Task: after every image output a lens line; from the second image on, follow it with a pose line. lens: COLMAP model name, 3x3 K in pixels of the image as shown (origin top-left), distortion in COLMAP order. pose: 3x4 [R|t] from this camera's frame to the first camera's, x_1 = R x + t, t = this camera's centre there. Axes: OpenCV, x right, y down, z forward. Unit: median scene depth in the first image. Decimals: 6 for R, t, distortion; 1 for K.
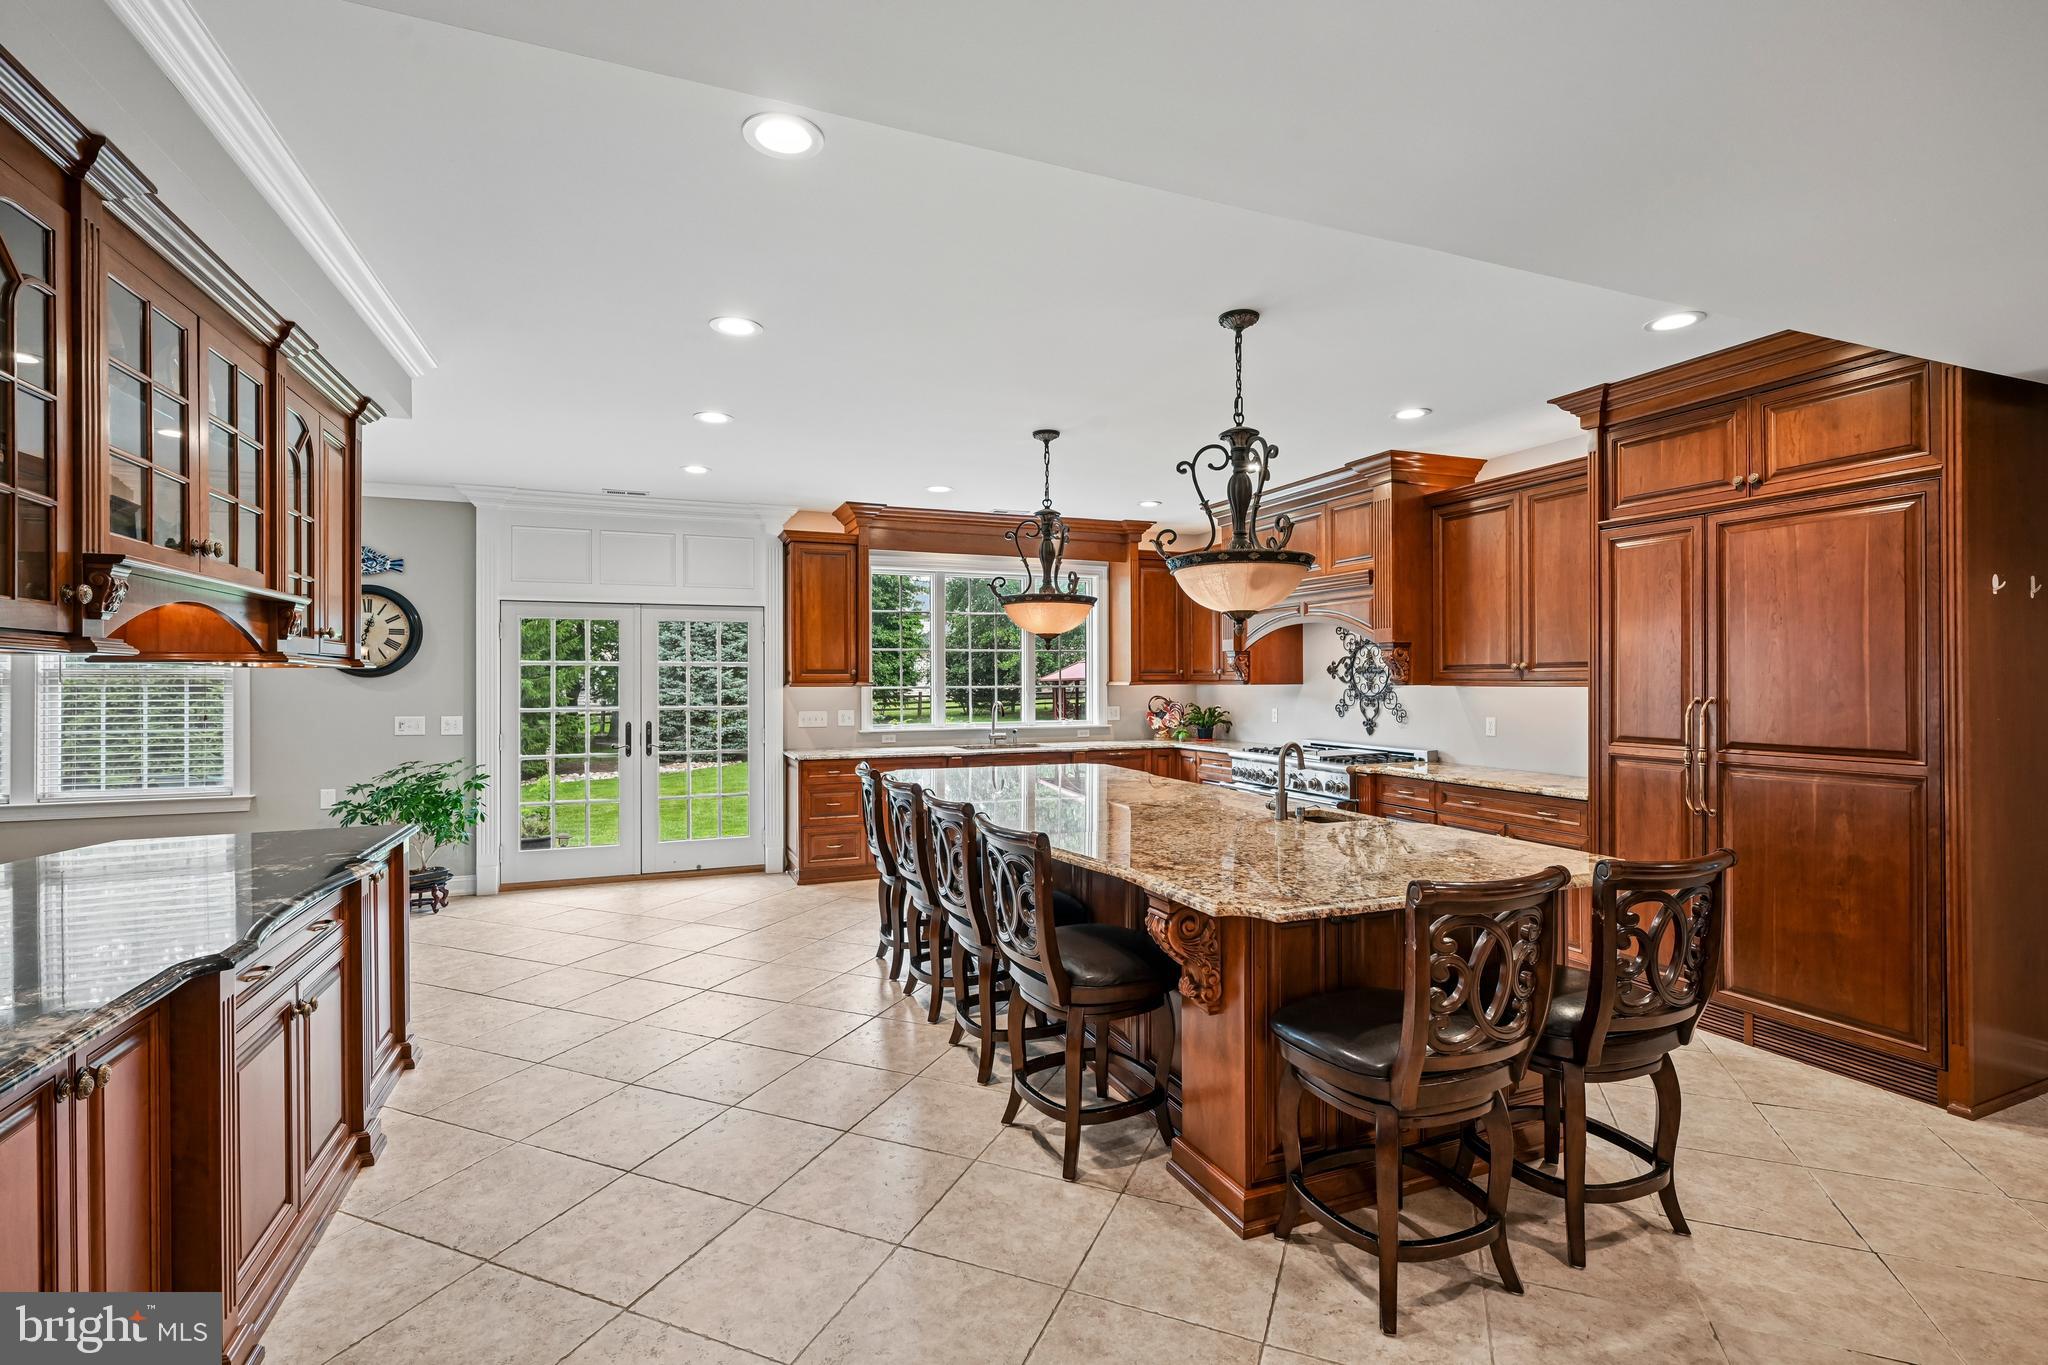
lens RADIAL K [[926.7, 0, 1024.0], [0, 926.7, 682.5], [0, 0, 1]] dist [0.000952, 0.000491]
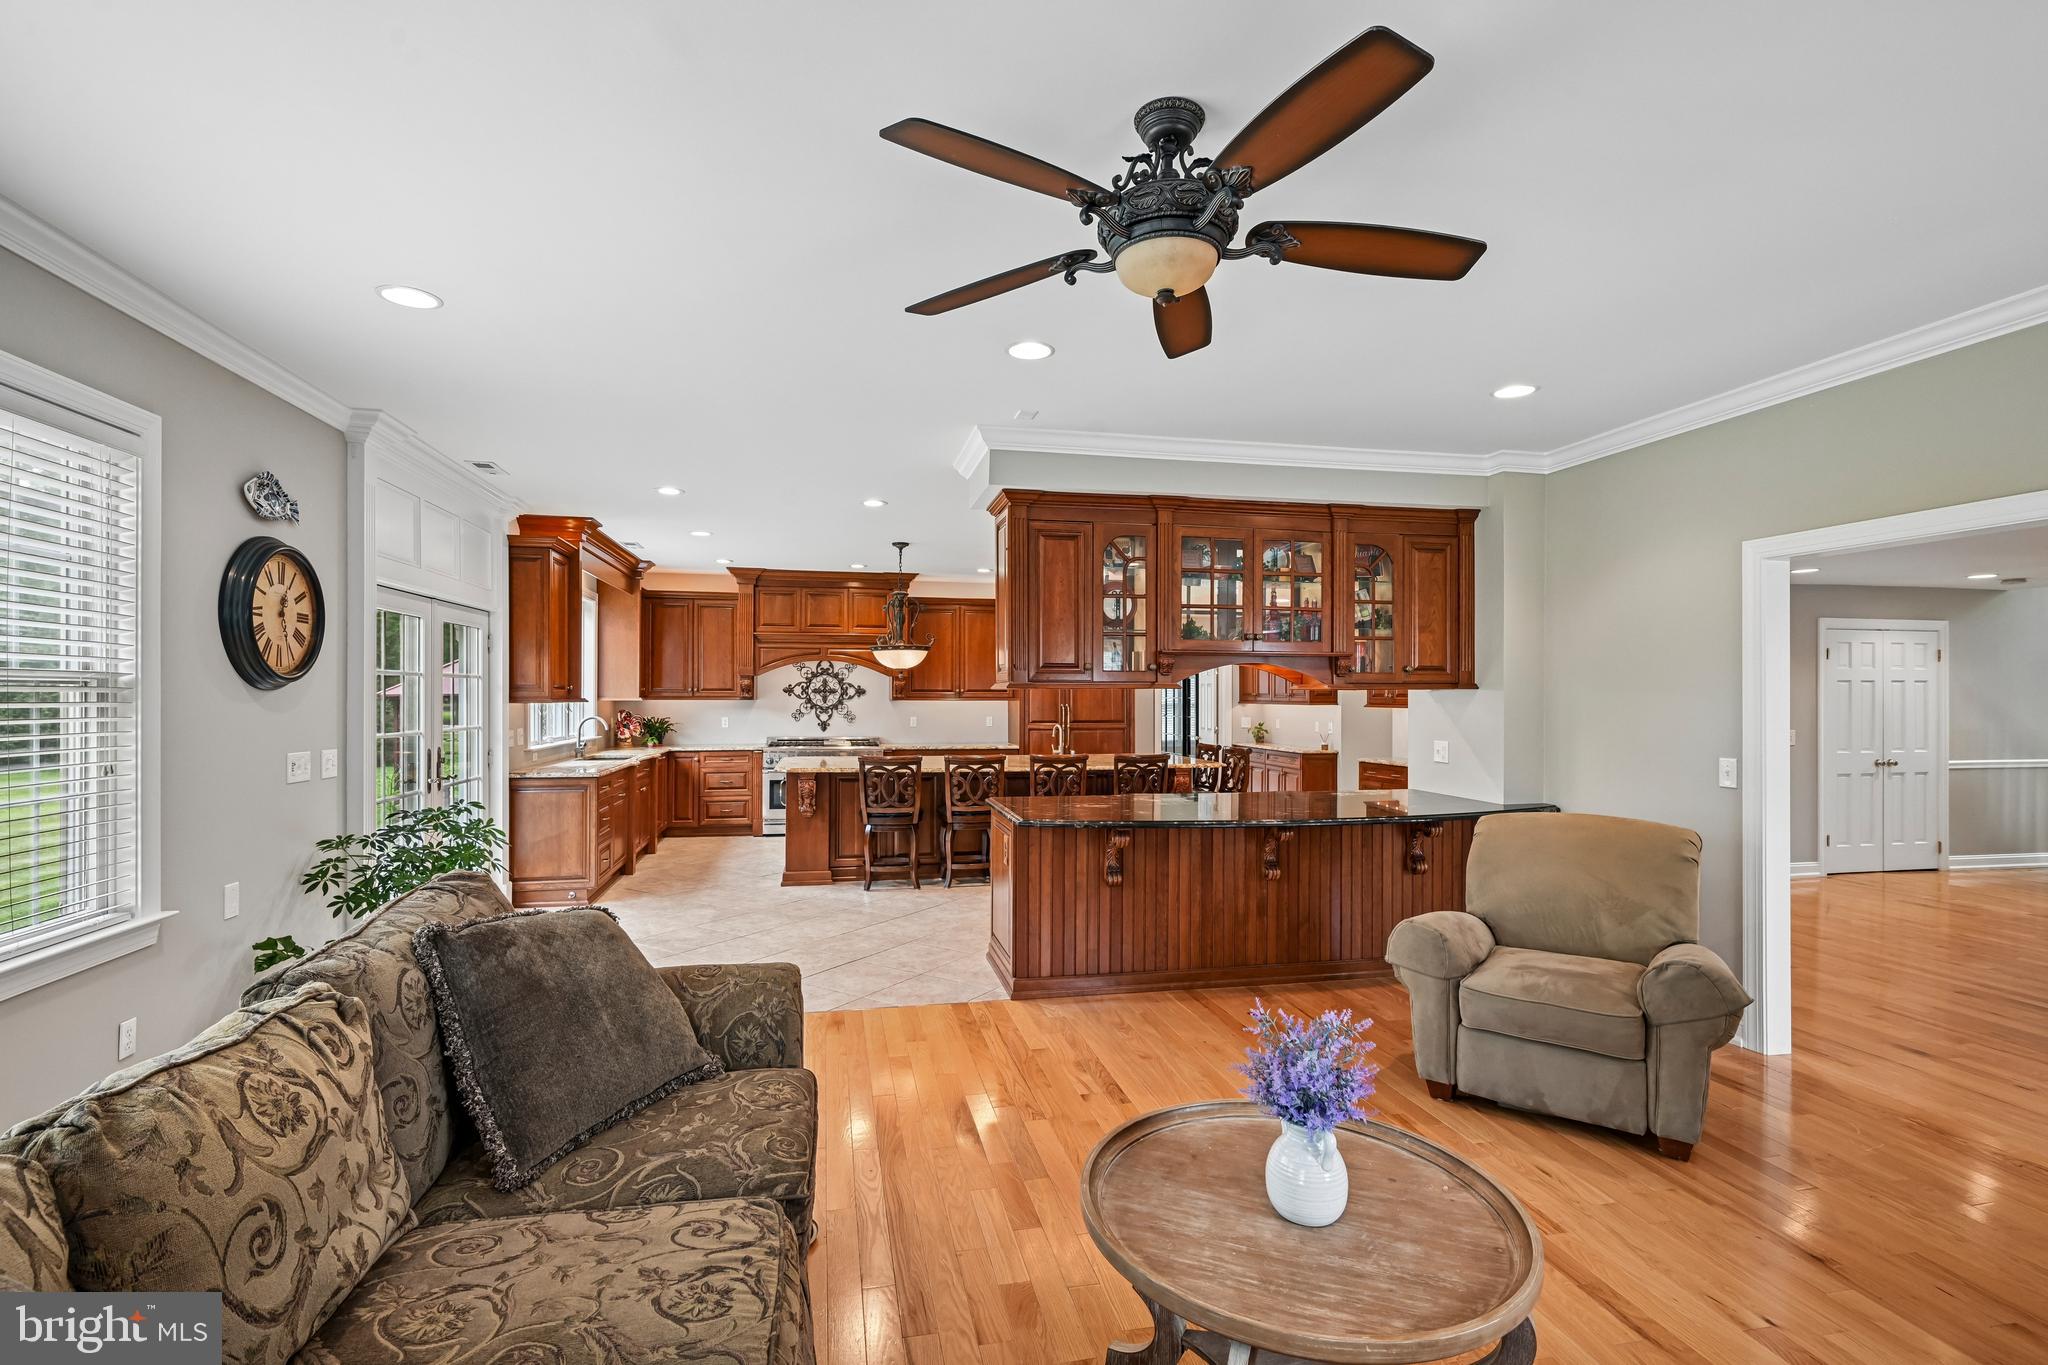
lens RADIAL K [[926.7, 0, 1024.0], [0, 926.7, 682.5], [0, 0, 1]] dist [0.000952, 0.000491]
pose [[0.171143, 0.017106, 0.985098, -1.218031], [-0.001394, 0.999852, -0.017120, -0.000770], [-0.985245, 0.001557, 0.171141, 0.409182]]
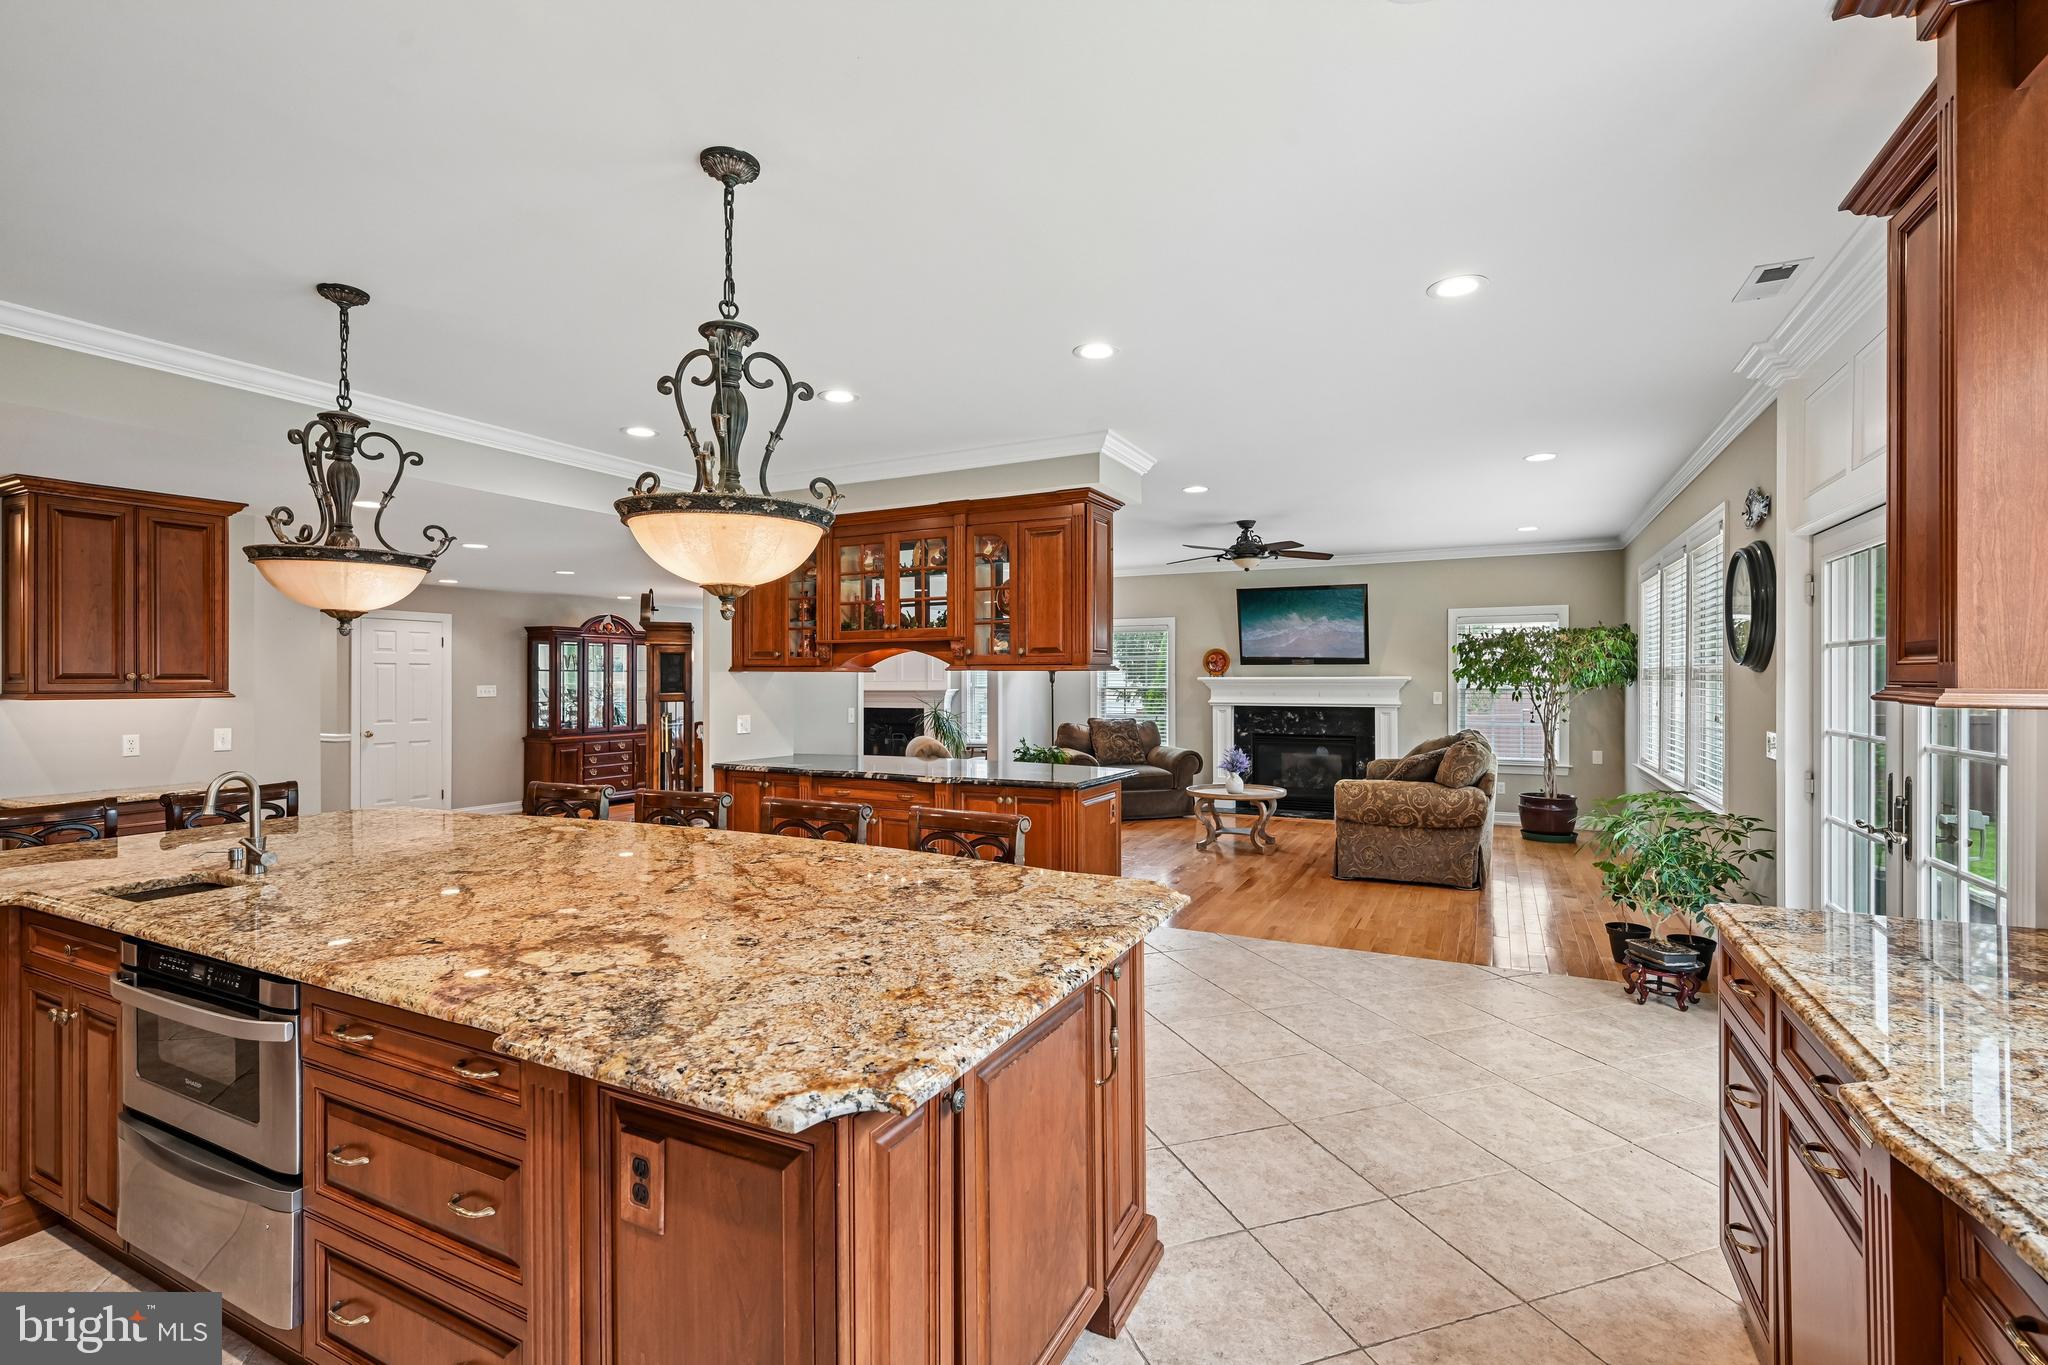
lens RADIAL K [[922.8, 0, 1021.5], [0, 922.8, 677.2], [0, 0, 1]] dist [-0.000840, 0.000054]
pose [[-0.754050, 0.003139, -0.656810, 0.176668], [0.002781, 0.999995, 0.001586, -0.004265], [0.656811, -0.000631, -0.754055, 1.159879]]
